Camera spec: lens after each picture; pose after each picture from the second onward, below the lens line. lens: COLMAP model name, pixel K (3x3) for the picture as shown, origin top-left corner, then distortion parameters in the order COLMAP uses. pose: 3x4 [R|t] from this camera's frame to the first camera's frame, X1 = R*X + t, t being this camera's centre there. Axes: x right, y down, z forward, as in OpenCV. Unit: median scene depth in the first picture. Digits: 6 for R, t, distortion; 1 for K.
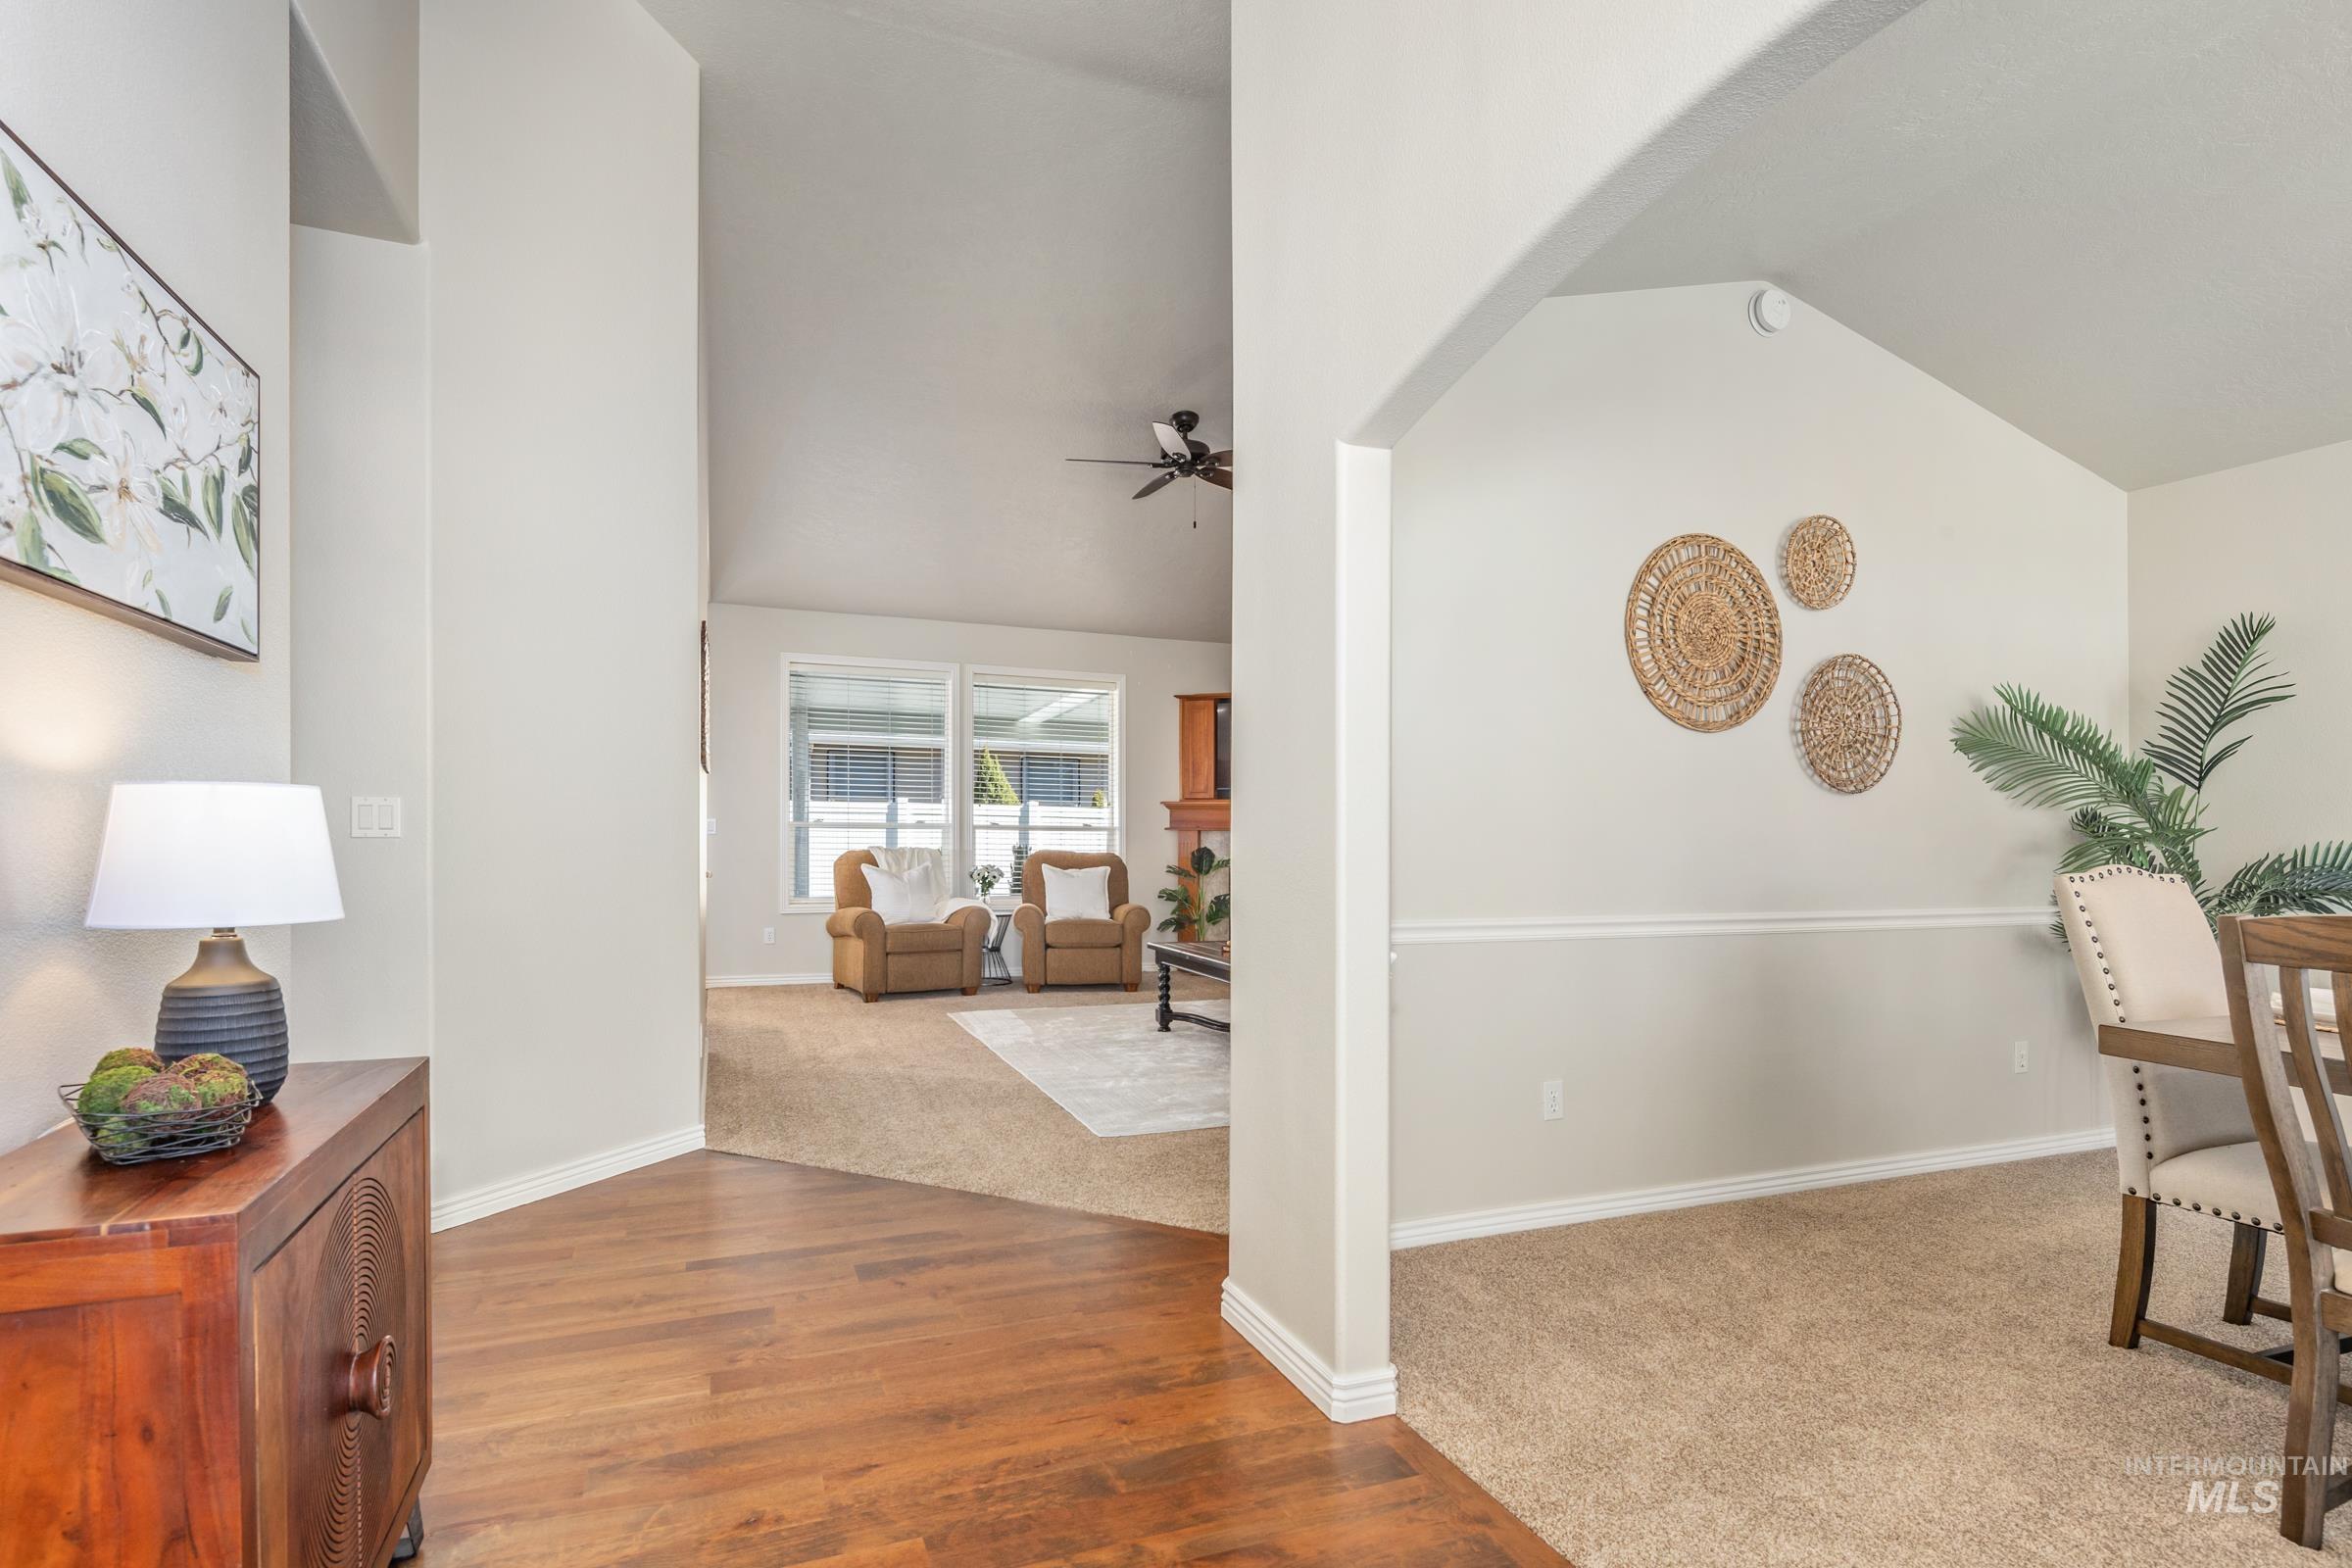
lens RADIAL K [[1162.7, 0, 1167.6], [0, 1162.7, 855.0], [0, 0, 1]] dist [0.003825, -0.002903]
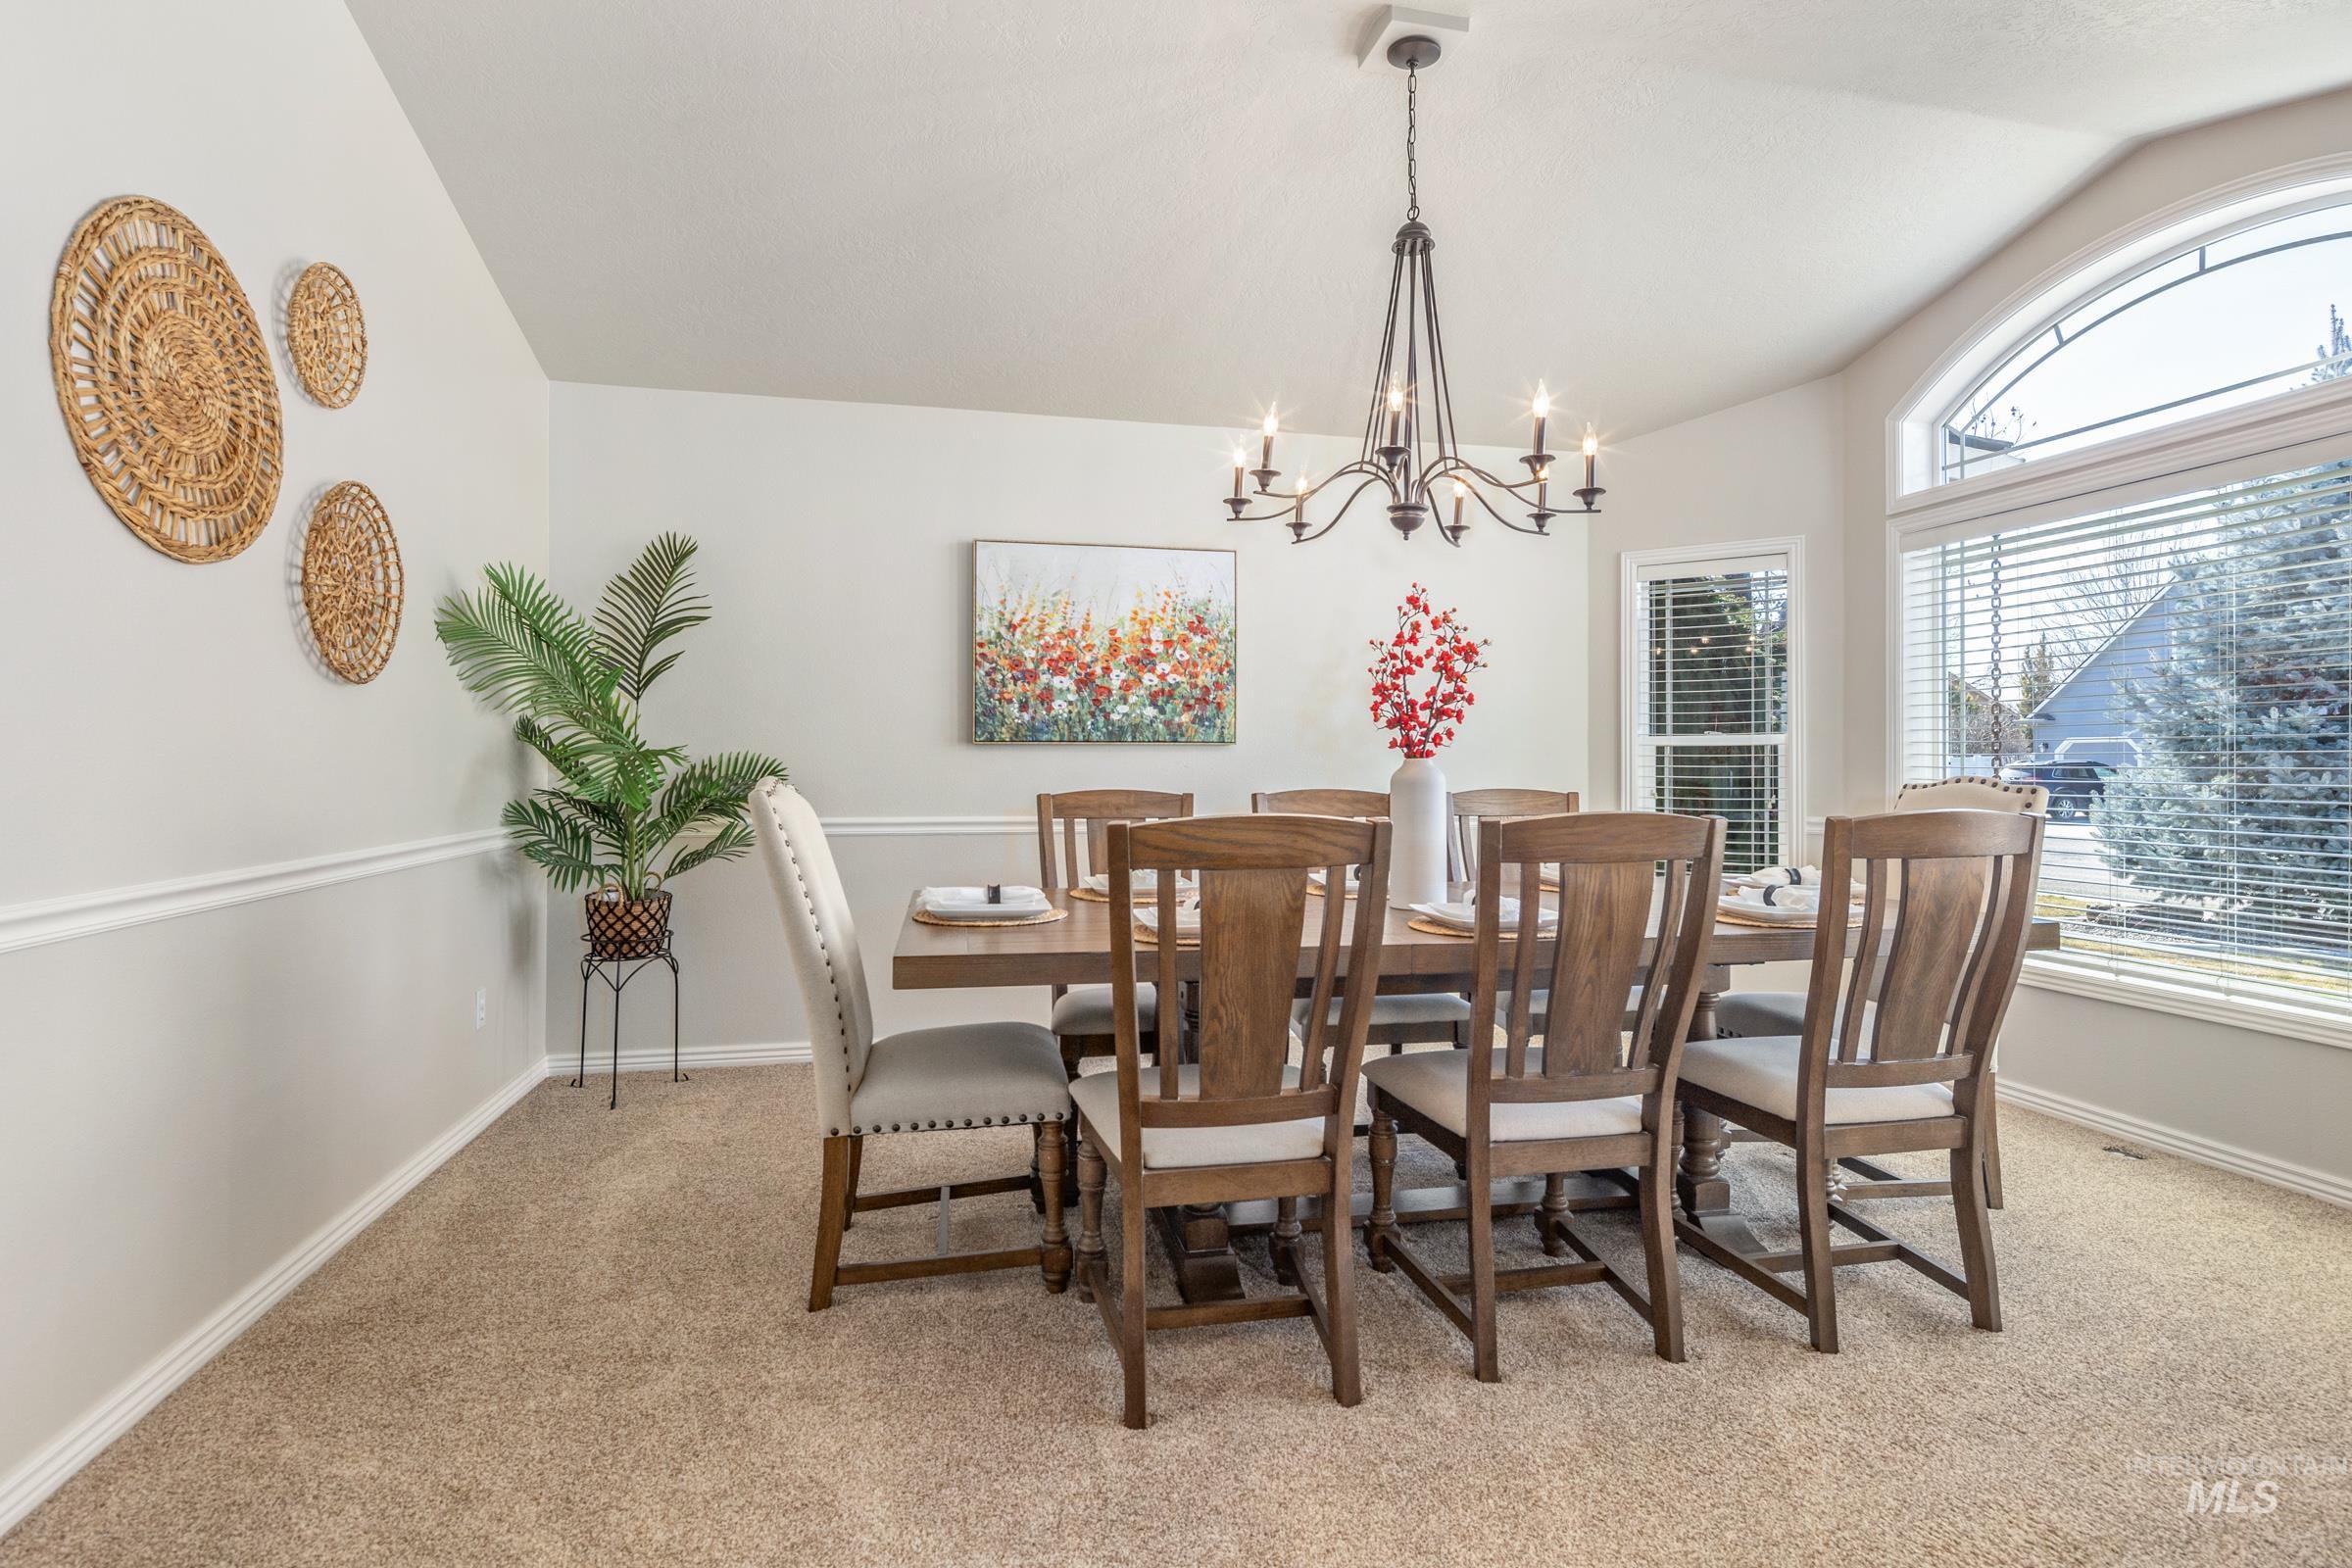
lens RADIAL K [[1162.7, 0, 1159.8], [0, 1162.7, 745.3], [0, 0, 1]] dist [0.003825, -0.002903]
pose [[0.155872, 0.007316, 0.987750, -0.026370], [0.014604, 0.999846, -0.009710, -0.002067], [-0.987669, 0.015939, 0.155741, 0.432447]]
